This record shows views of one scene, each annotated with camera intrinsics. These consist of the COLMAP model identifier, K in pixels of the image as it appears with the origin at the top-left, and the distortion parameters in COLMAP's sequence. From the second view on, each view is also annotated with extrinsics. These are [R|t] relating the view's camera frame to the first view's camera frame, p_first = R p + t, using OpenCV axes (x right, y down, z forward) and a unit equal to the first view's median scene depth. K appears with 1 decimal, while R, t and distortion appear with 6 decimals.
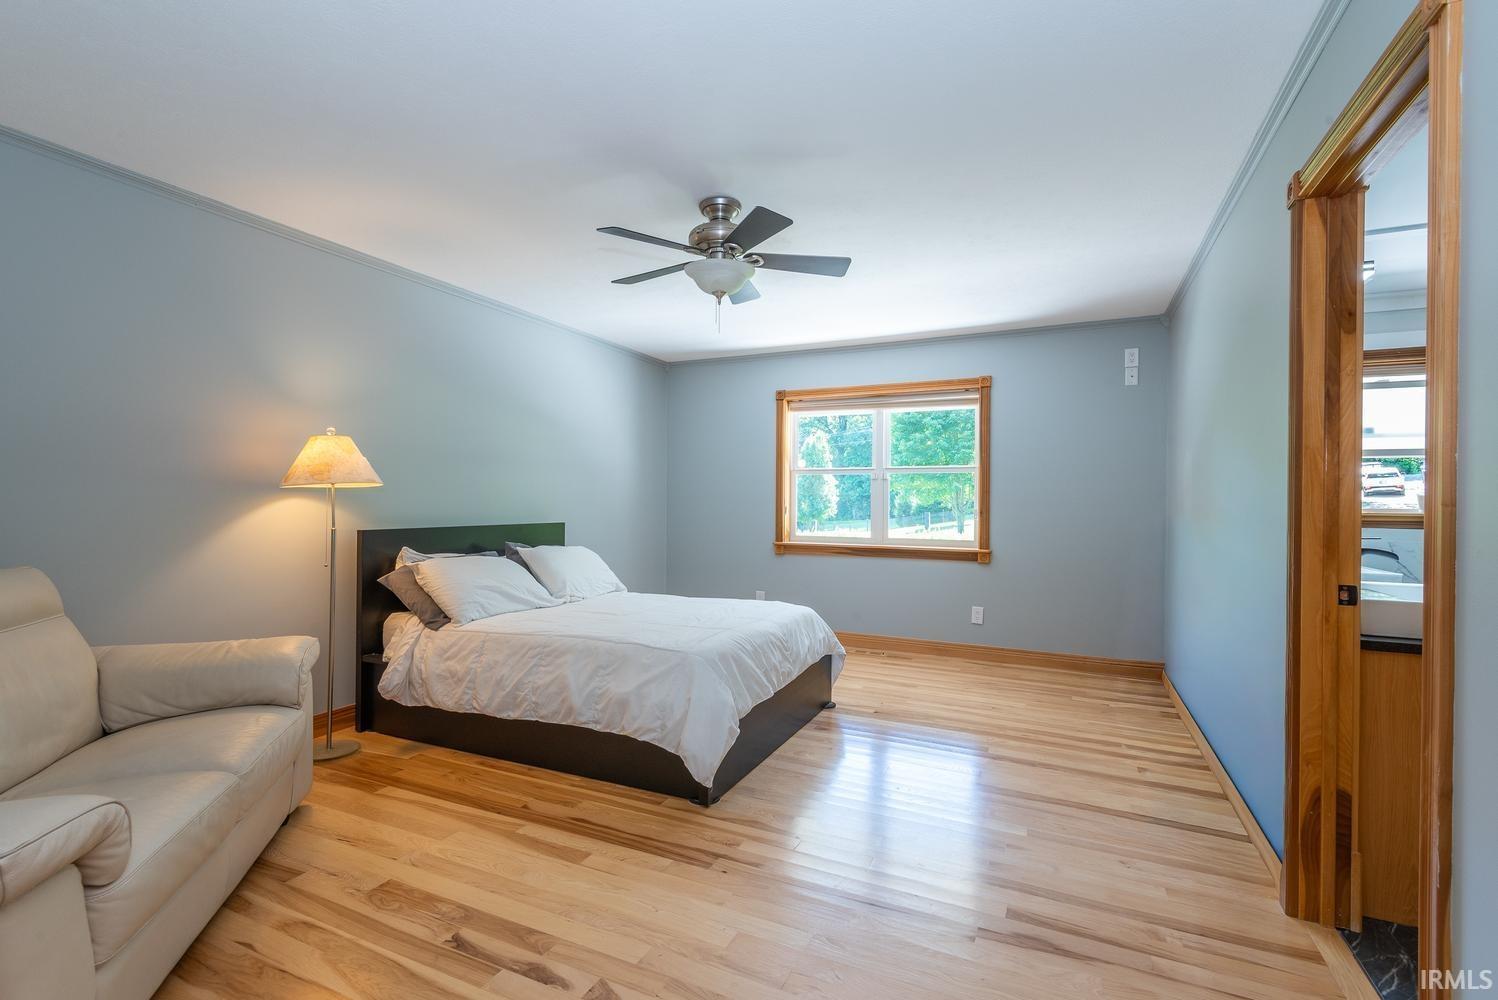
lens RADIAL K [[684.1, 0, 747.4], [0, 684.1, 511.2], [0, 0, 1]] dist [-0.000356, -0.022402]
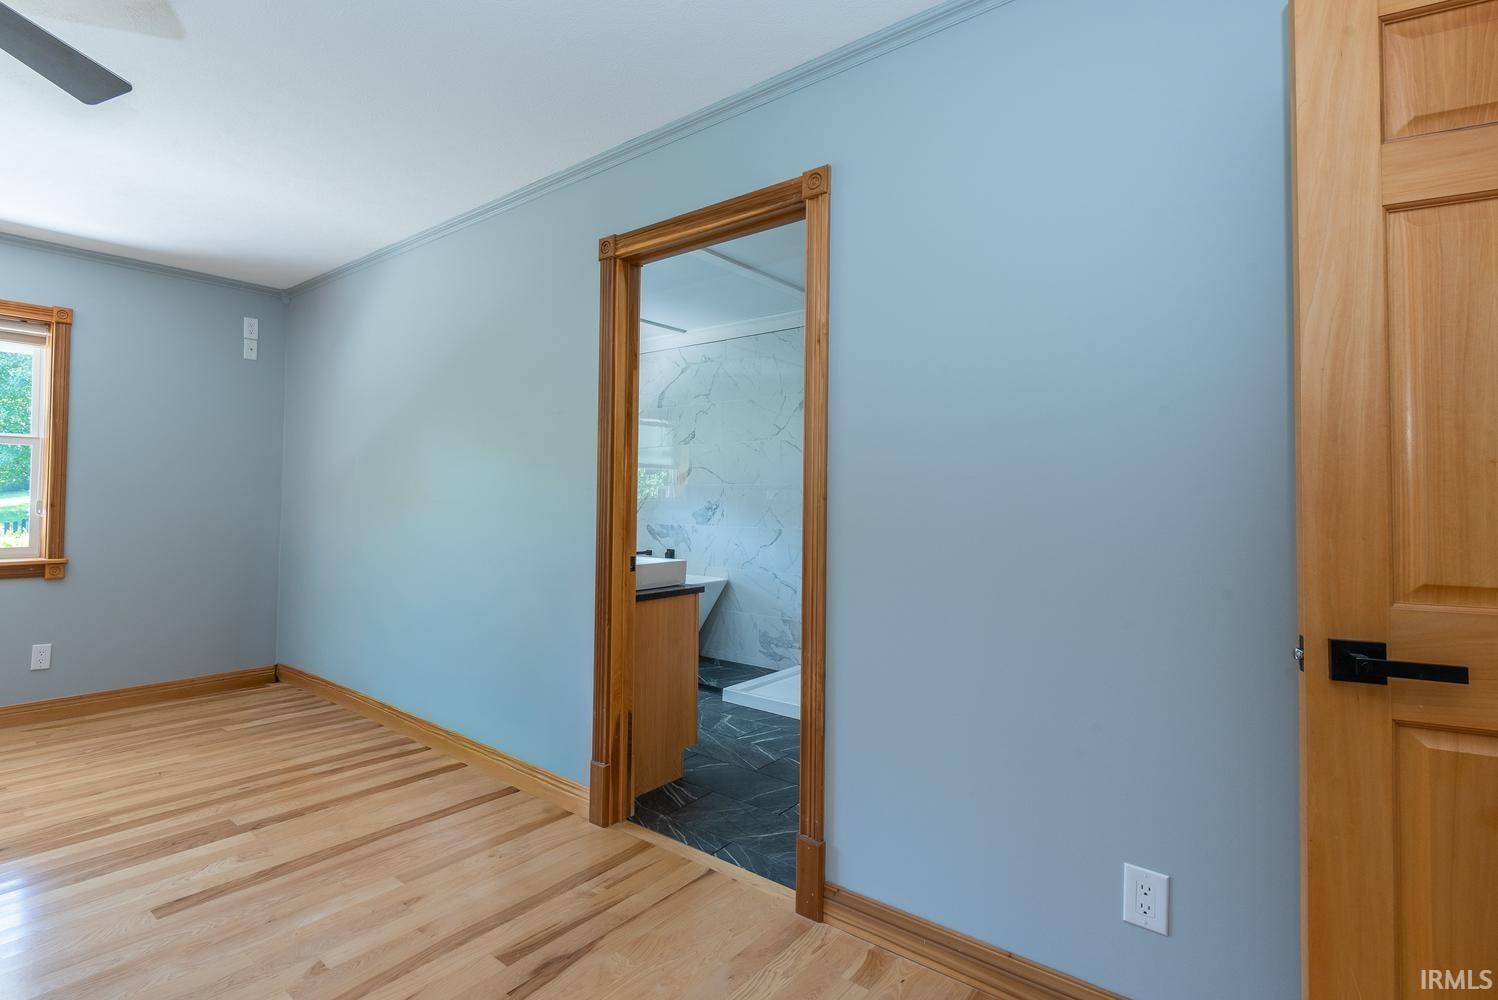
lens RADIAL K [[673.6, 0, 748.8], [0, 673.6, 494.6], [0, 0, 1]] dist [0.042405, -0.029038]
pose [[0.280328, 0.000436, 0.959904, -0.158703], [0.005729, 0.999981, -0.002127, -0.004051], [-0.959887, 0.006095, 0.280321, 0.186017]]
